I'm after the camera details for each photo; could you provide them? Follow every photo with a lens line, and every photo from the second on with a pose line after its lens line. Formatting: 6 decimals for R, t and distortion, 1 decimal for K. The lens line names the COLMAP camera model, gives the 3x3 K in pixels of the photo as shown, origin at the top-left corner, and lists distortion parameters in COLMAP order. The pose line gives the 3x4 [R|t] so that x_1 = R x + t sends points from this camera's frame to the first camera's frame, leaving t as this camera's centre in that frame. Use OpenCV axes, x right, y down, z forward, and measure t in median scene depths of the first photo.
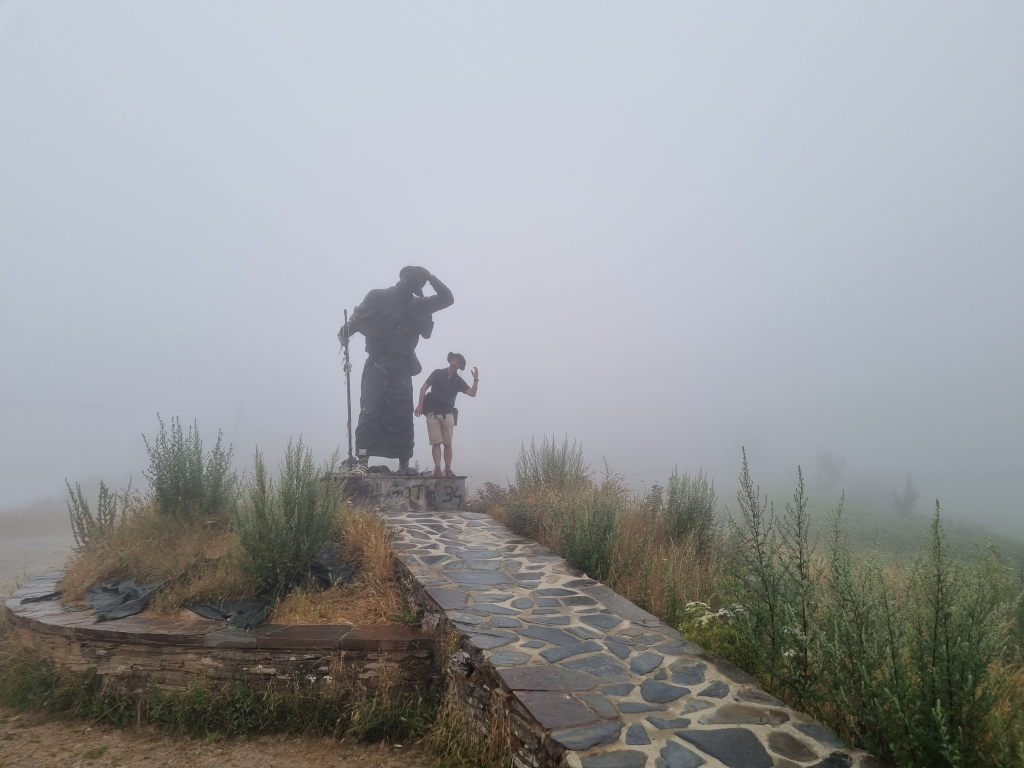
lens RADIAL K [[778.5, 0, 511.4], [0, 778.5, 381.9], [0, 0, 1]] dist [0.014607, 0.001218]
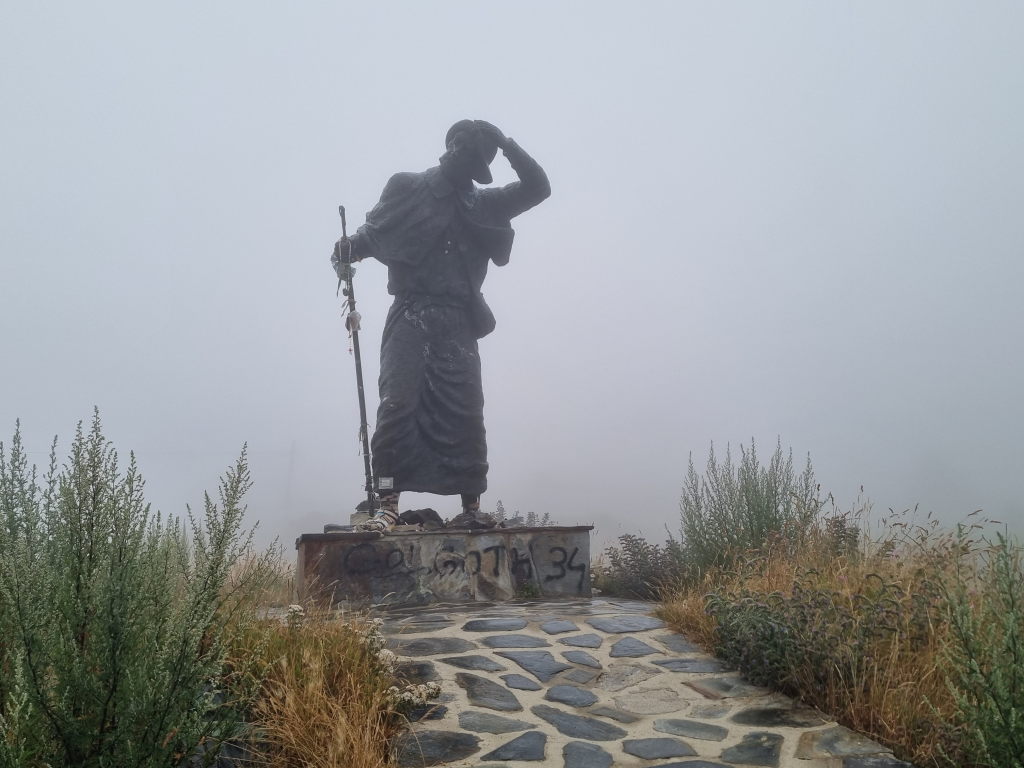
lens RADIAL K [[778.5, 0, 510.1], [0, 778.5, 386.5], [0, 0, 1]] dist [0.014607, 0.001218]
pose [[0.991603, -0.047803, -0.120159, -0.045663], [0.041274, 0.997563, -0.056249, 0.058389], [0.122555, 0.050817, 0.991160, 0.498527]]
